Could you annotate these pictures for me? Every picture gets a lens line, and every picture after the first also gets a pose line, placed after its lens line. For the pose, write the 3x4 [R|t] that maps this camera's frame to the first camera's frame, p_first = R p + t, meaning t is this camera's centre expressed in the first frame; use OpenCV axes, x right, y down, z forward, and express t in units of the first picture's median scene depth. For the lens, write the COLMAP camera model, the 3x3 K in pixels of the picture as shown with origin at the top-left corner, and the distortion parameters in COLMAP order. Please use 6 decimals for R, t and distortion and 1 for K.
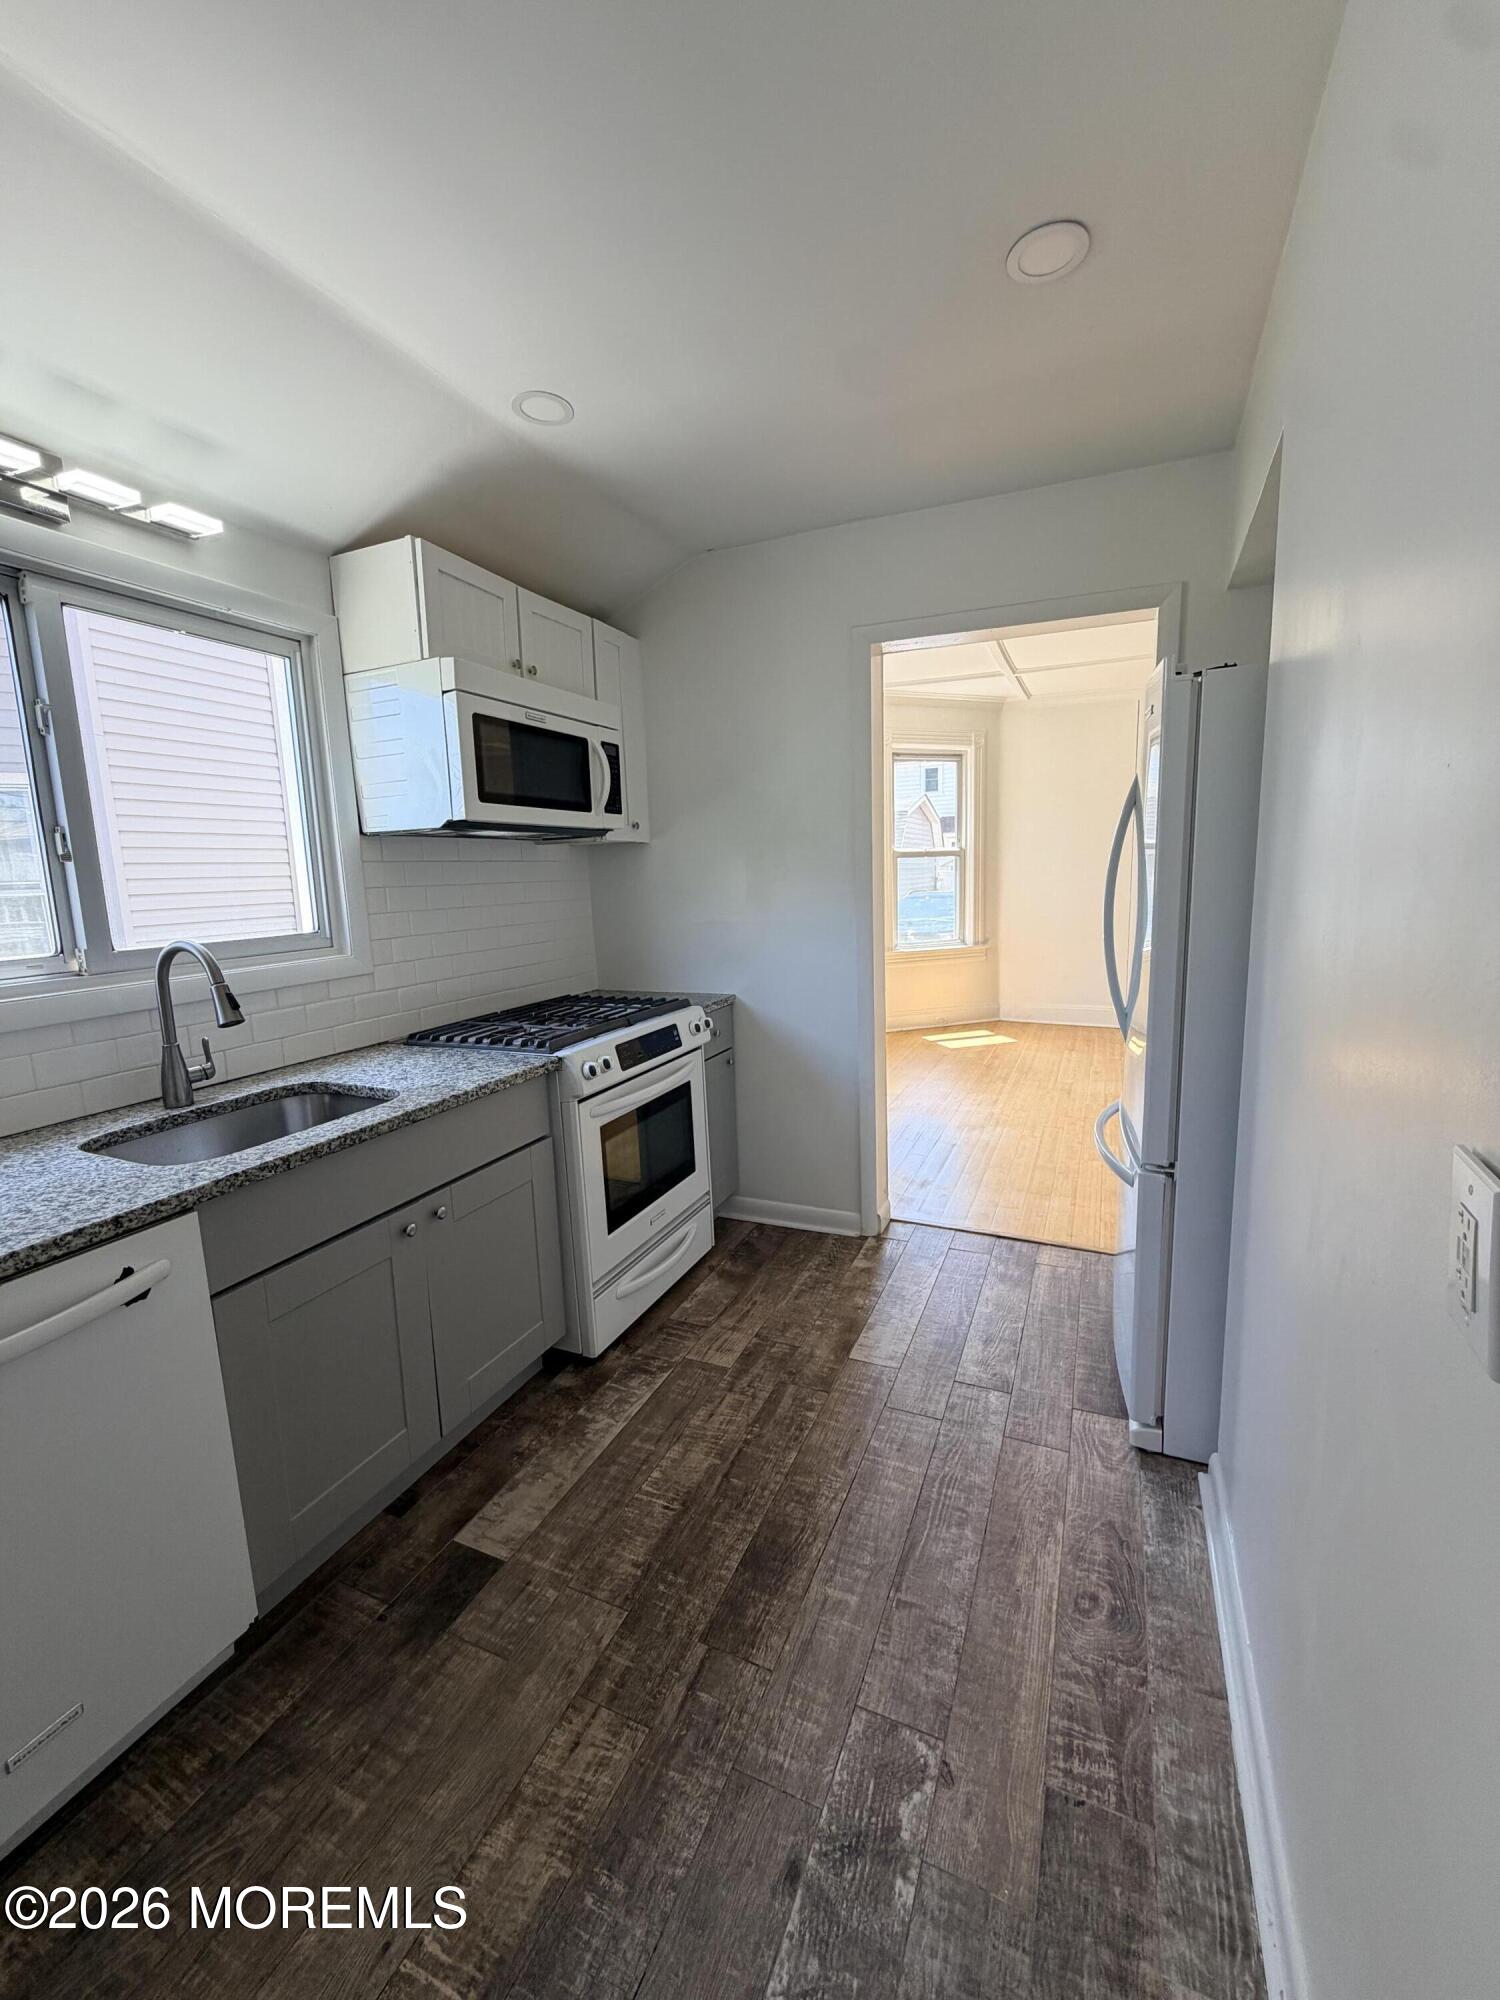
lens RADIAL K [[798.7, 0, 749.3], [0, 798.7, 994.6], [0, 0, 1]] dist [-0.003795, 0.000381]
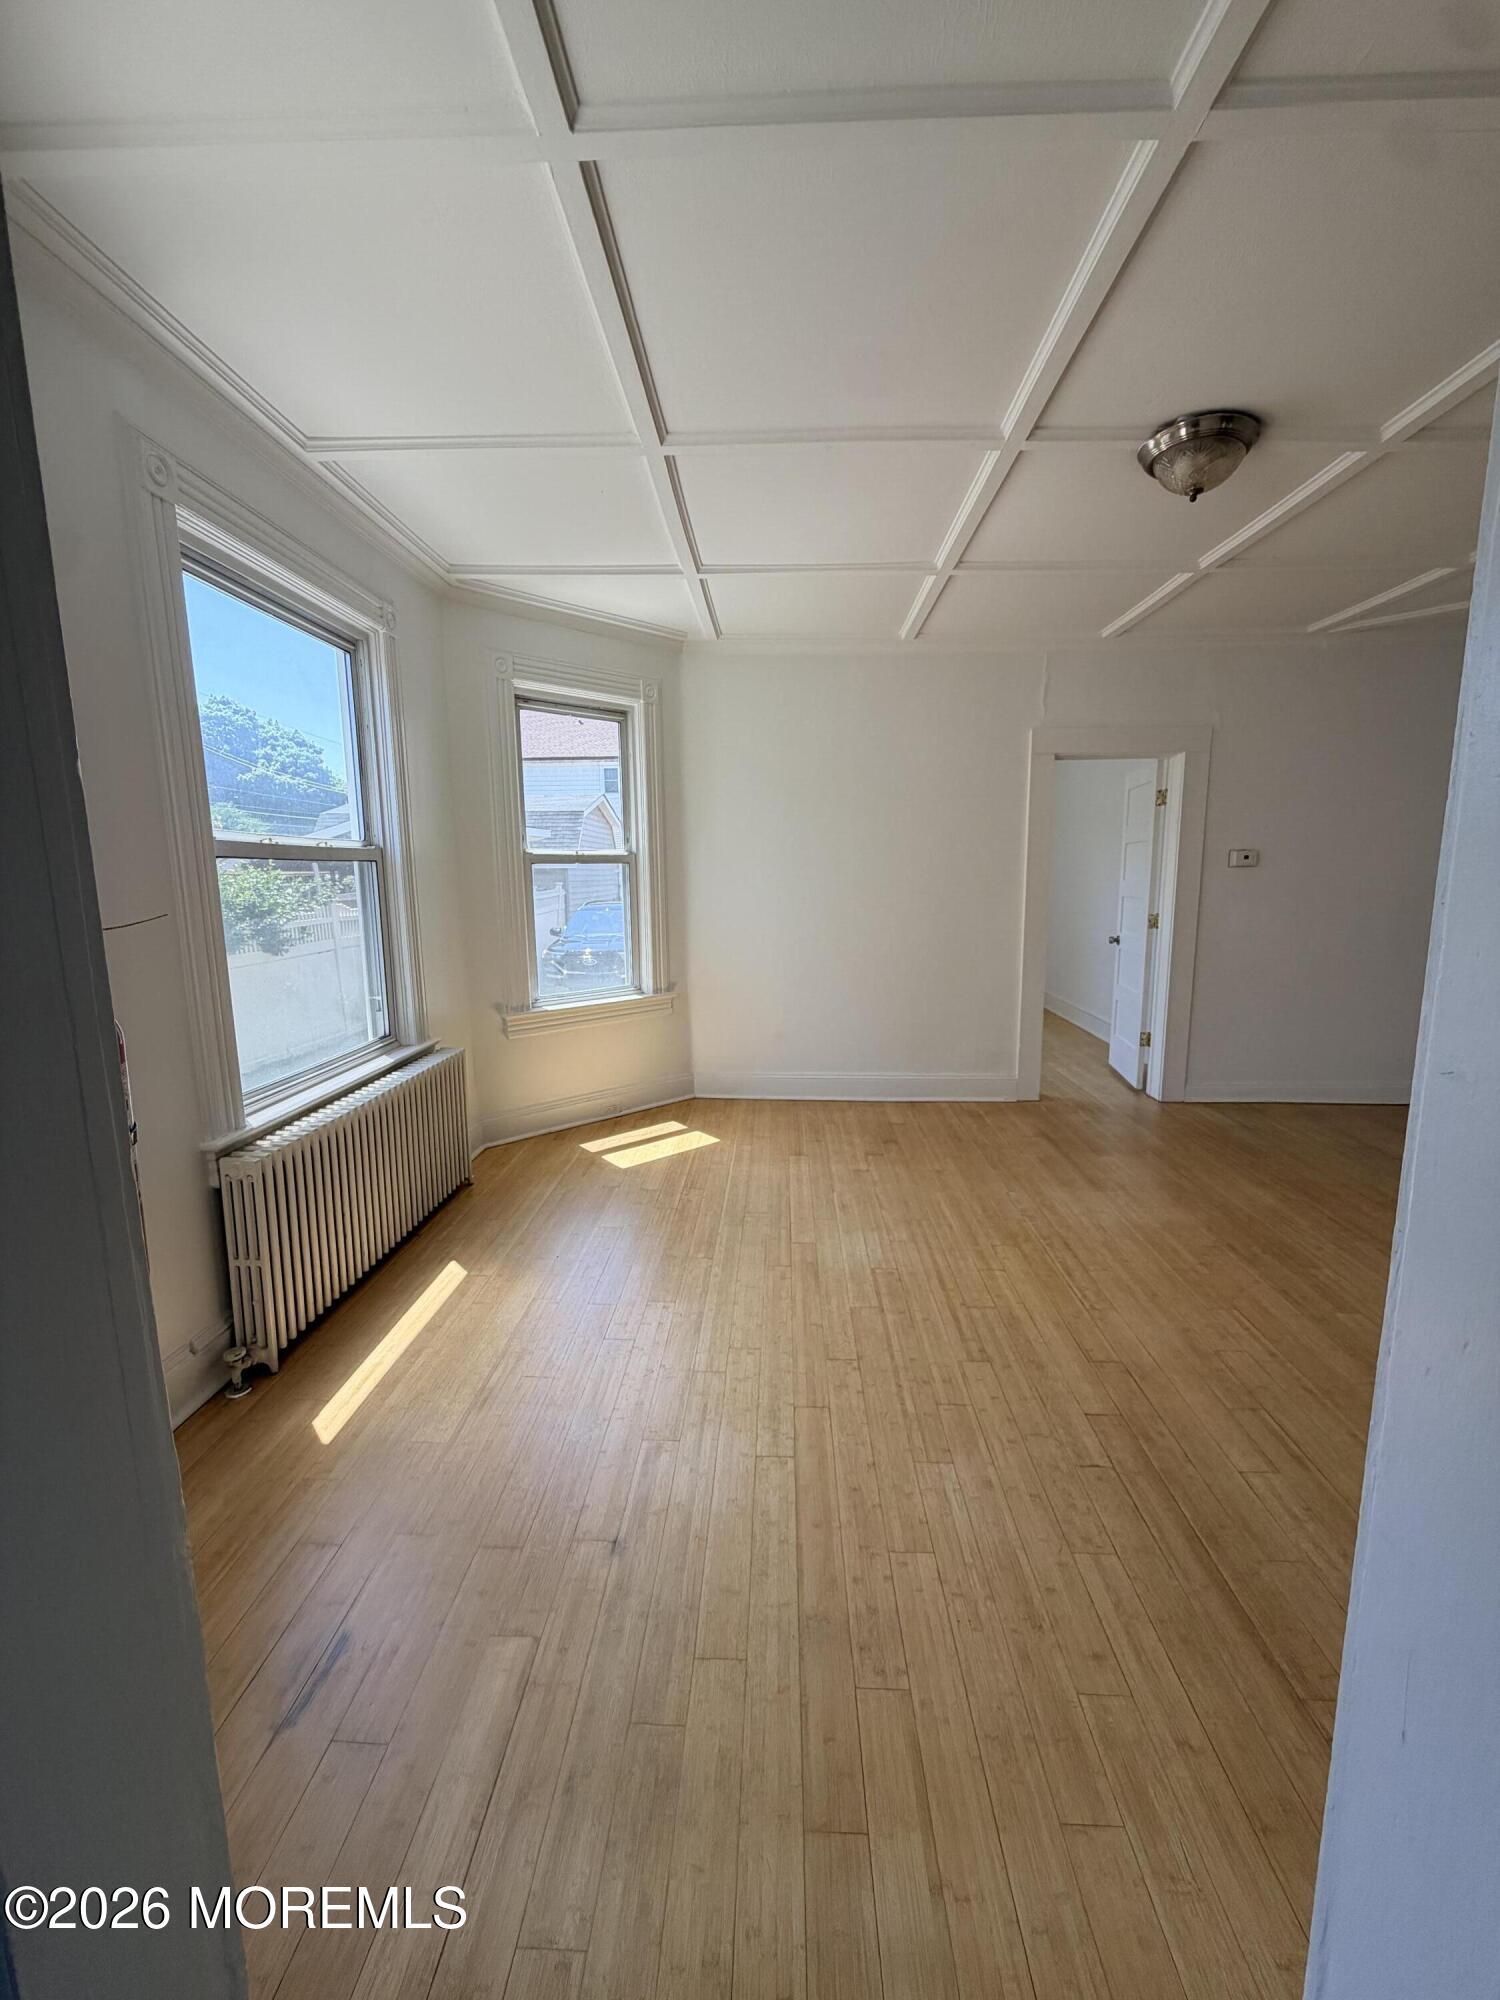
lens RADIAL K [[798.7, 0, 749.3], [0, 798.7, 994.6], [0, 0, 1]] dist [-0.003795, 0.000381]
pose [[0.928027, -0.035057, 0.370858, 0.110064], [0.037366, 0.999301, 0.000960, -0.062937], [-0.370633, 0.012966, 0.928689, 0.357574]]
